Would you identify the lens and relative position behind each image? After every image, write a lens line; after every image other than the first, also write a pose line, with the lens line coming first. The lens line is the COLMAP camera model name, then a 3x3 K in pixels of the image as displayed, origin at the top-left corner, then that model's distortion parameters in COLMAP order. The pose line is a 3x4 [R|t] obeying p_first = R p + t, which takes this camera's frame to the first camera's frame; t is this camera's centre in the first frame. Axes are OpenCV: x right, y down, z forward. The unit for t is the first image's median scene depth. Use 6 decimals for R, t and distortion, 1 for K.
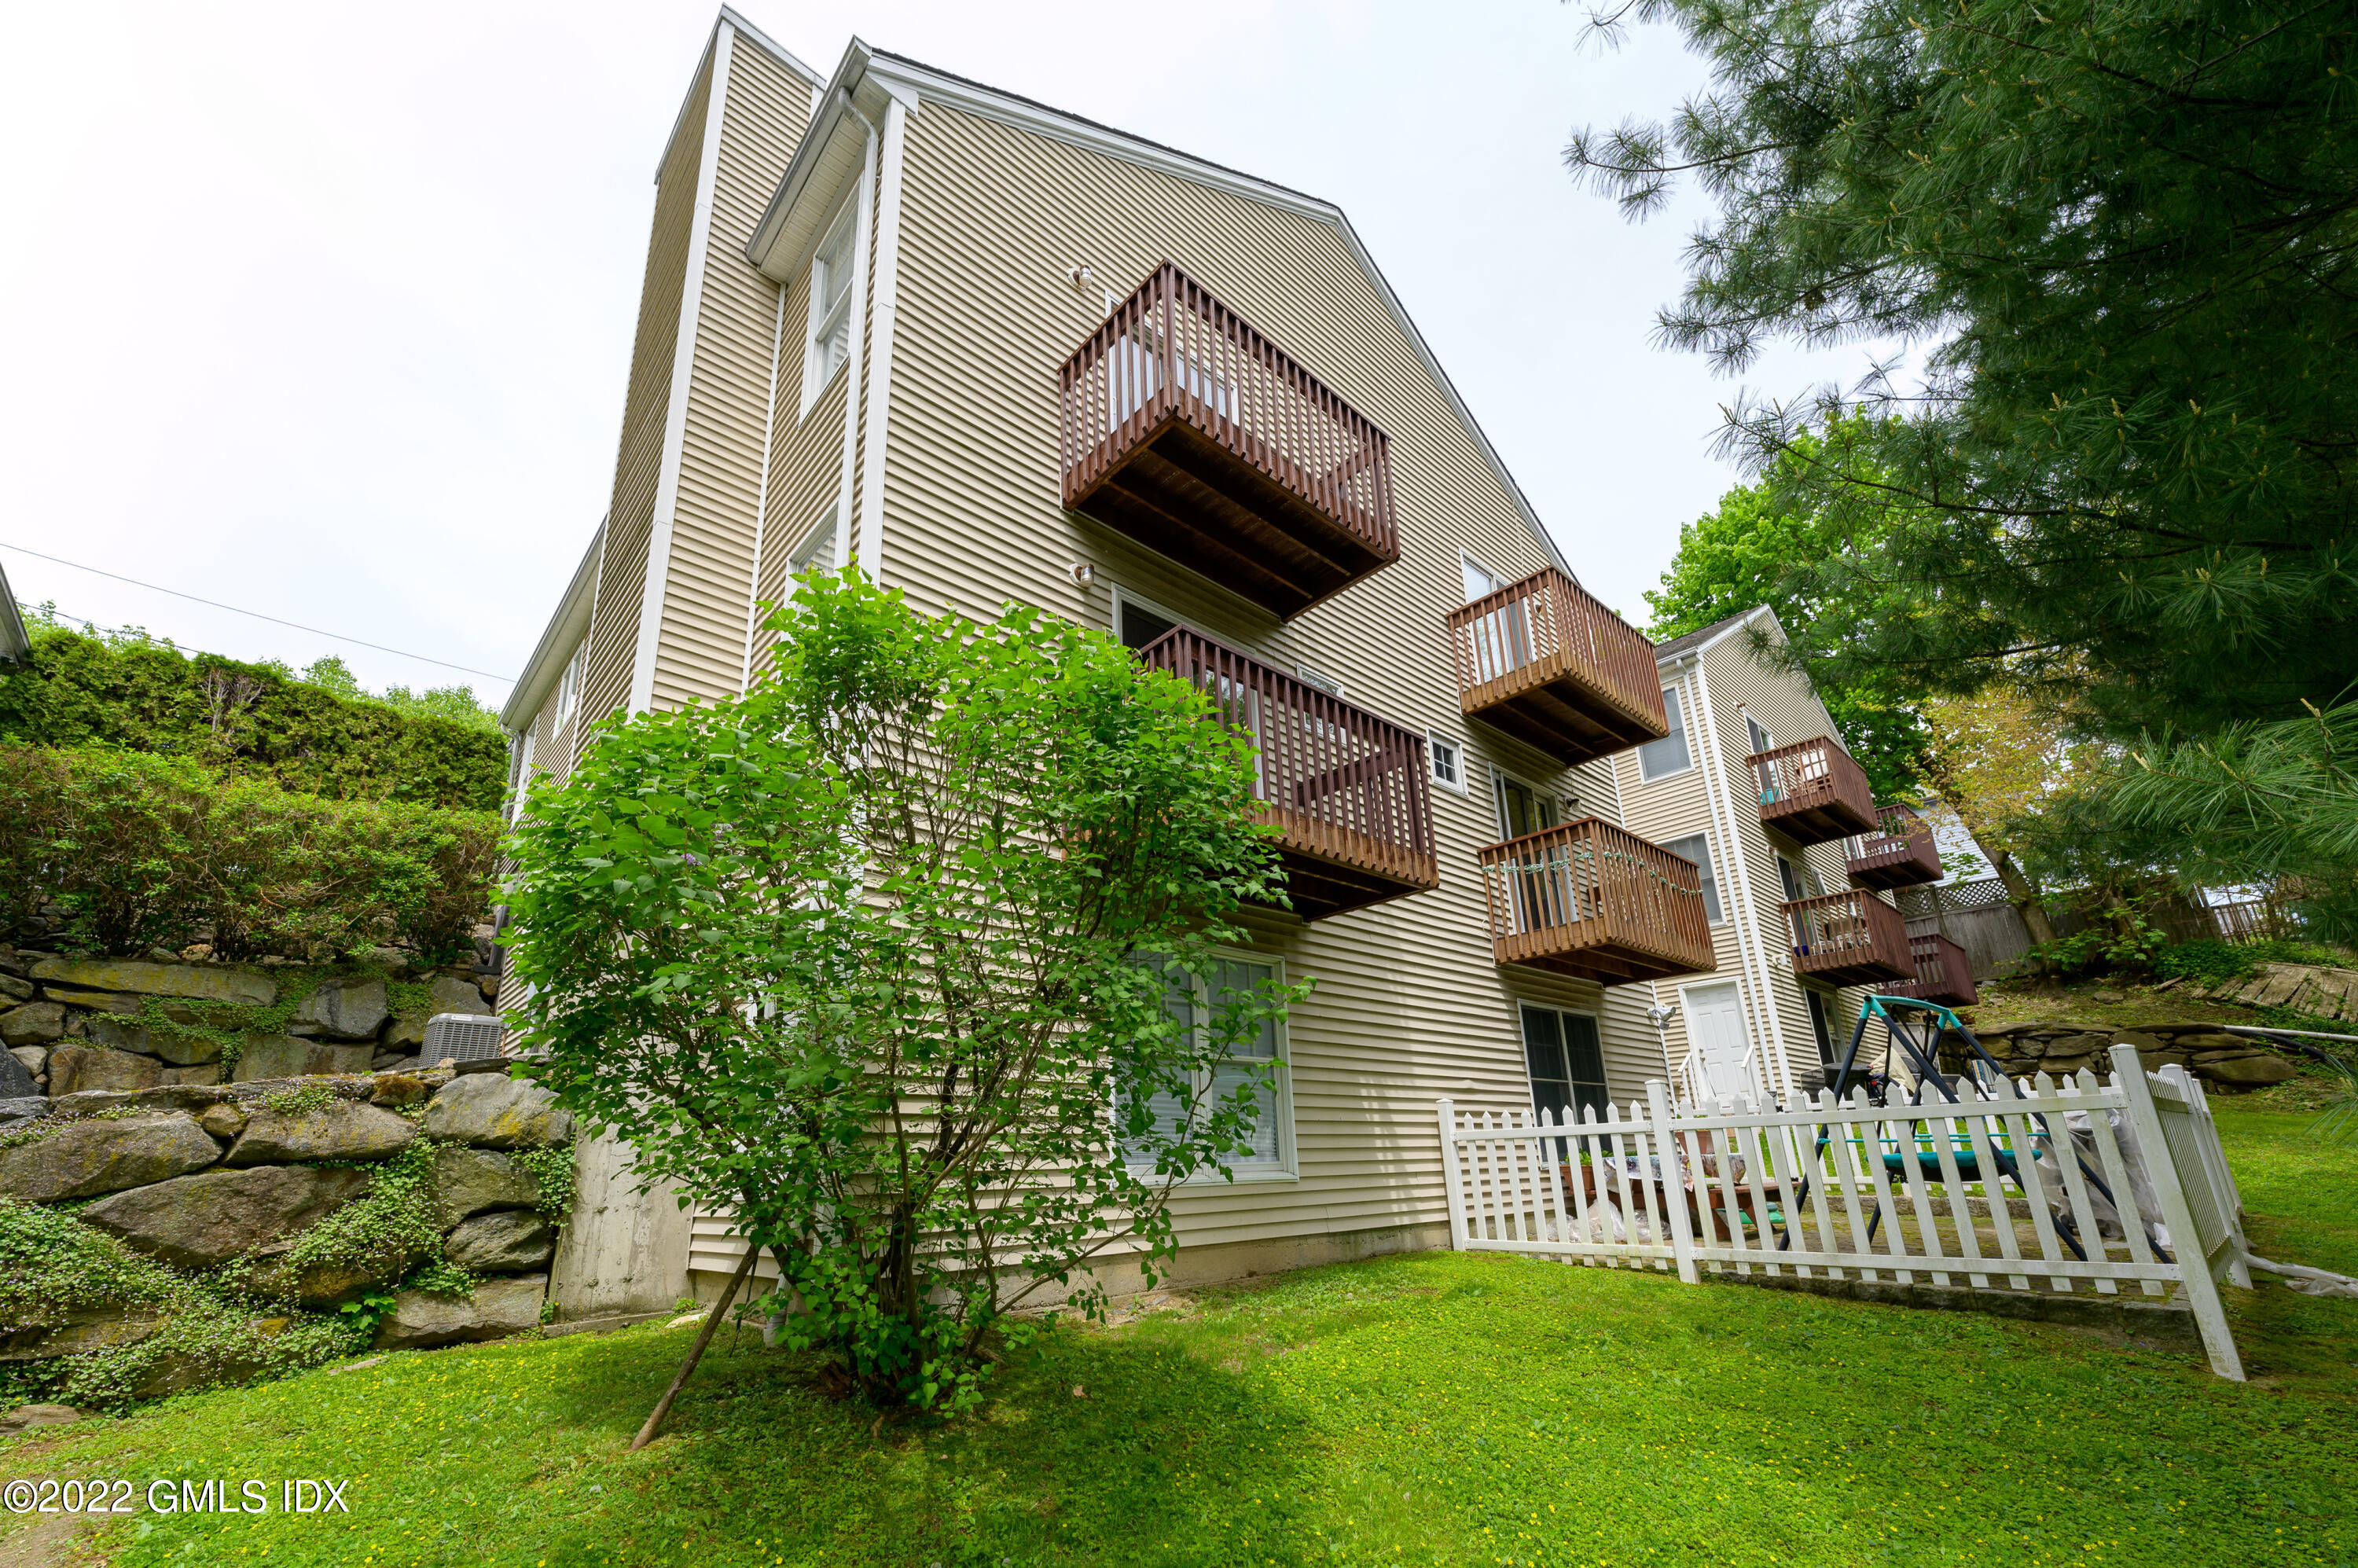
lens RADIAL K [[891.7, 0, 1174.2], [0, 891.7, 921.8], [0, 0, 1]] dist [0.017241, -0.000305]
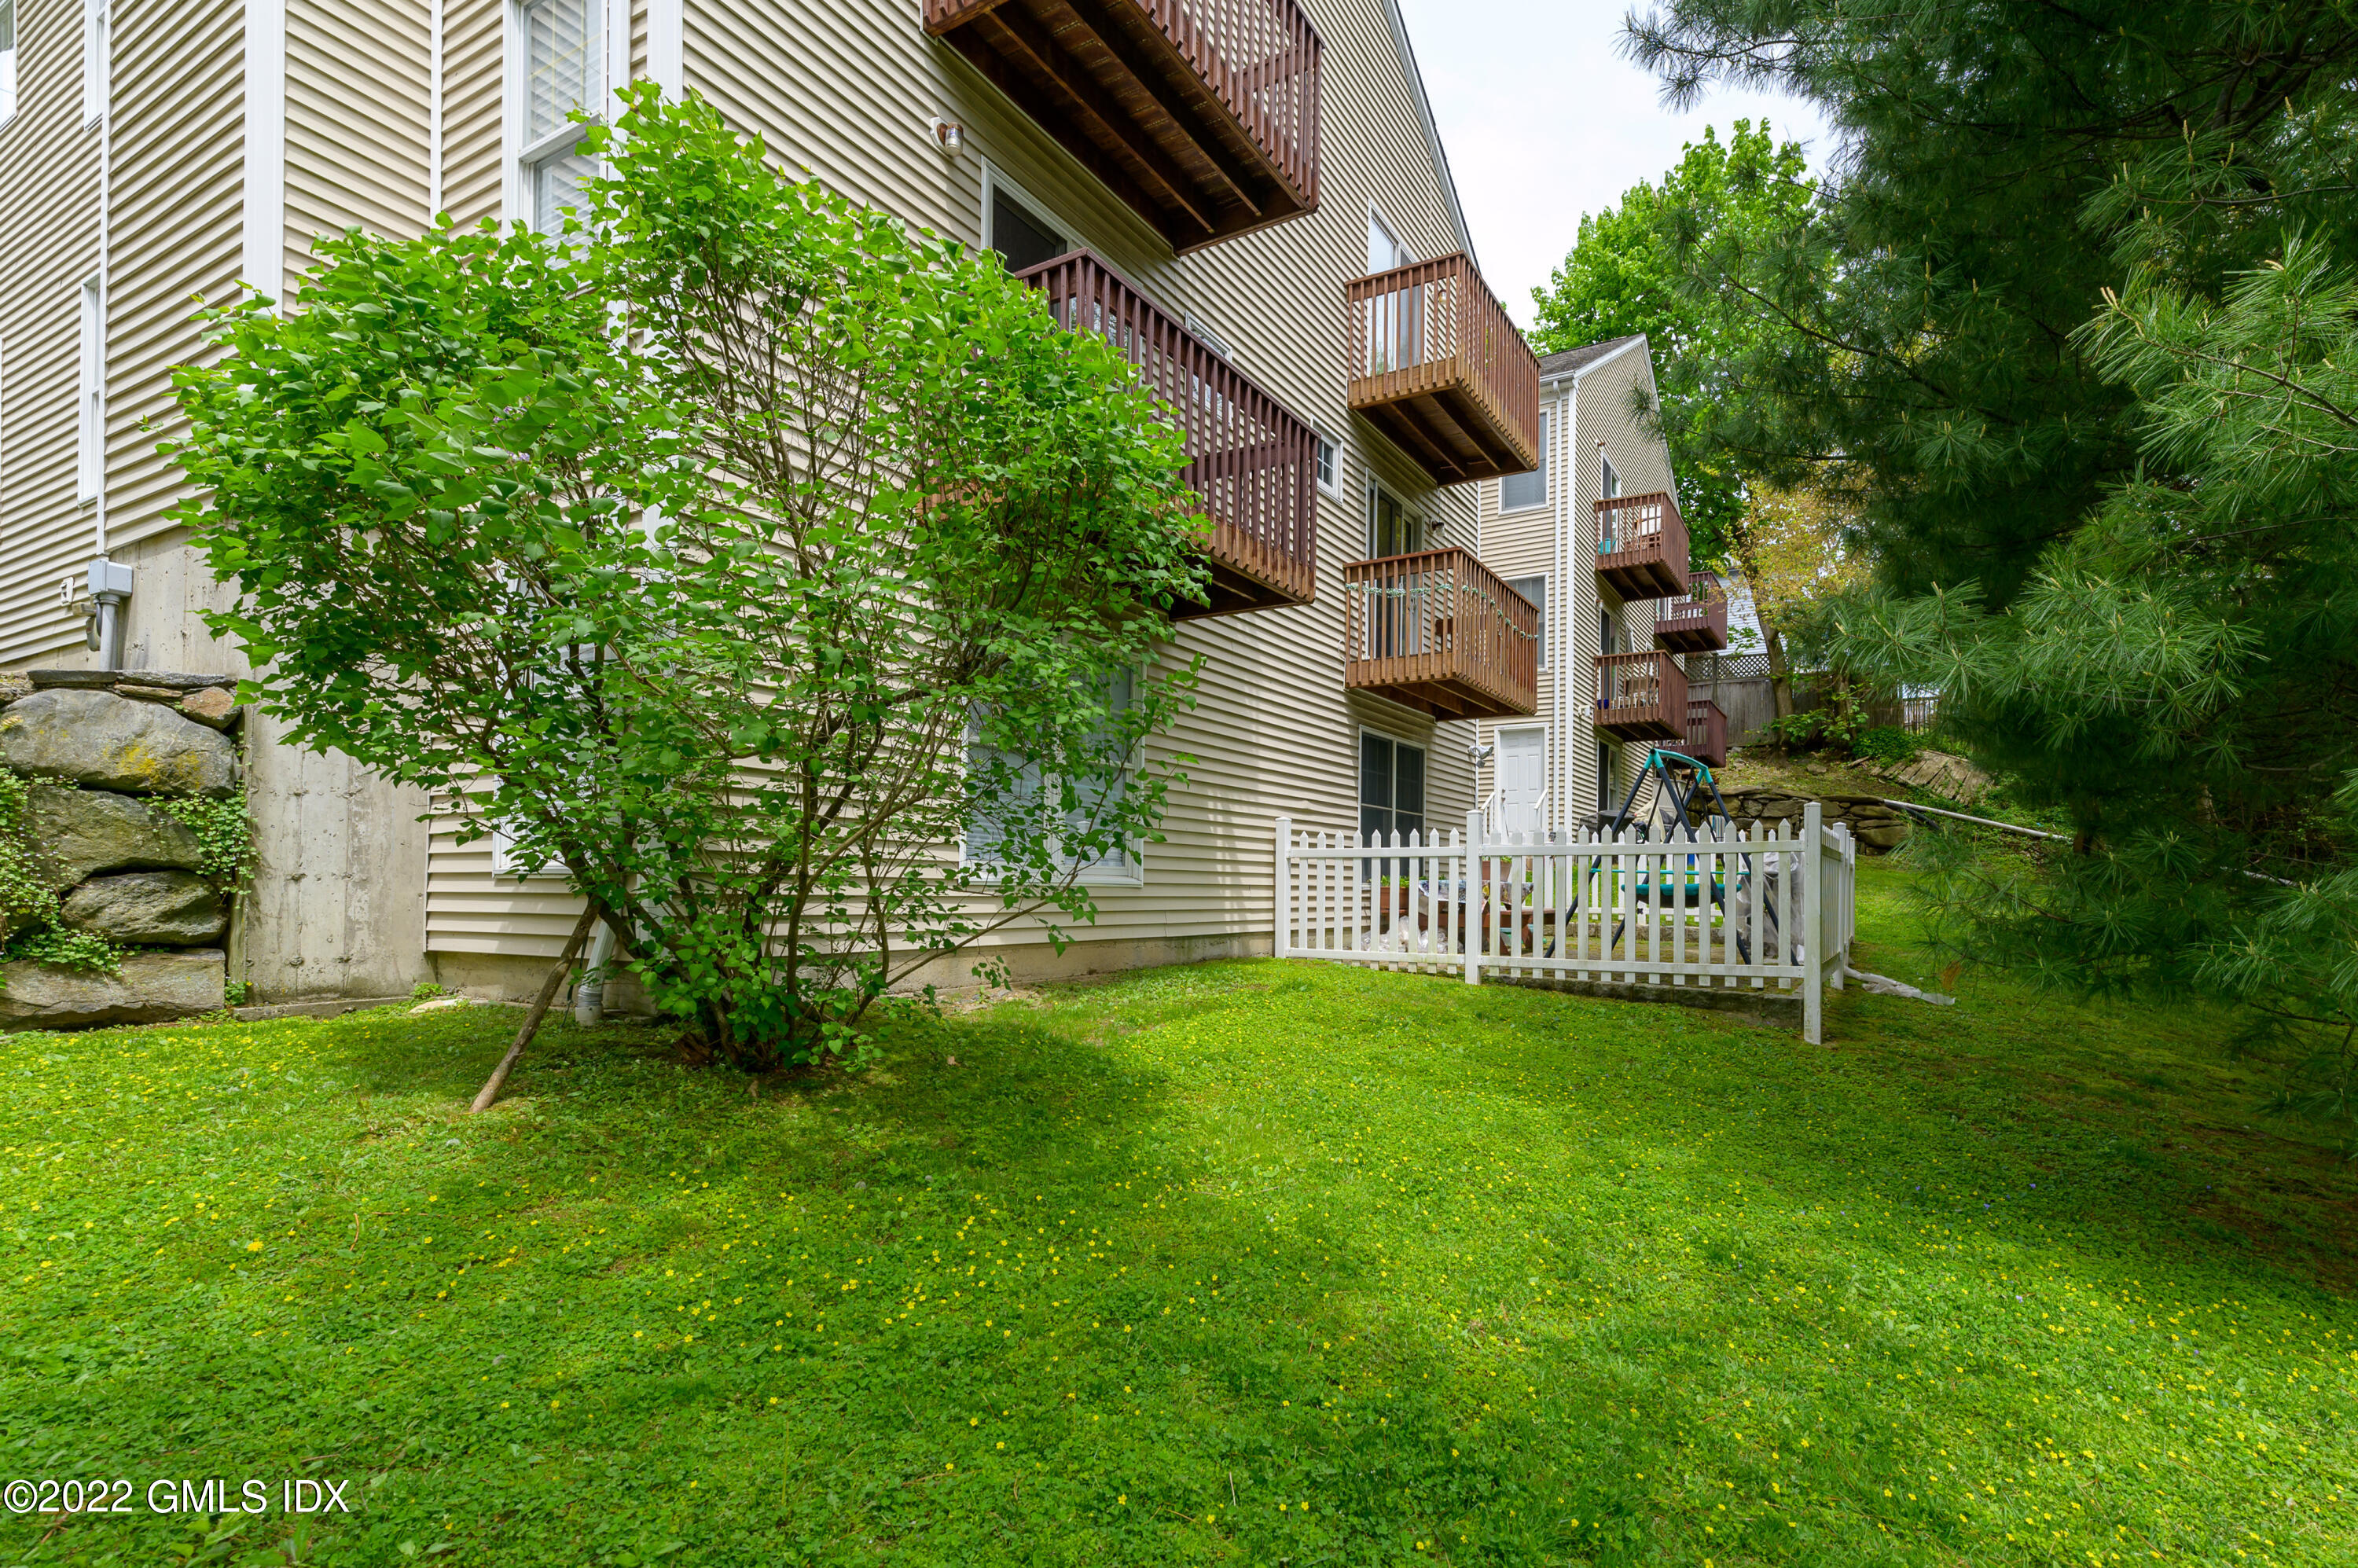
lens RADIAL K [[1180.4, 0, 1187.0], [0, 1180.4, 897.3], [0, 0, 1]] dist [0.024747, -0.001073]
pose [[0.948583, 0.048195, 0.312838, -0.222172], [-0.123292, 0.966540, 0.224943, -0.001126], [-0.291530, -0.251948, 0.922785, -0.230728]]
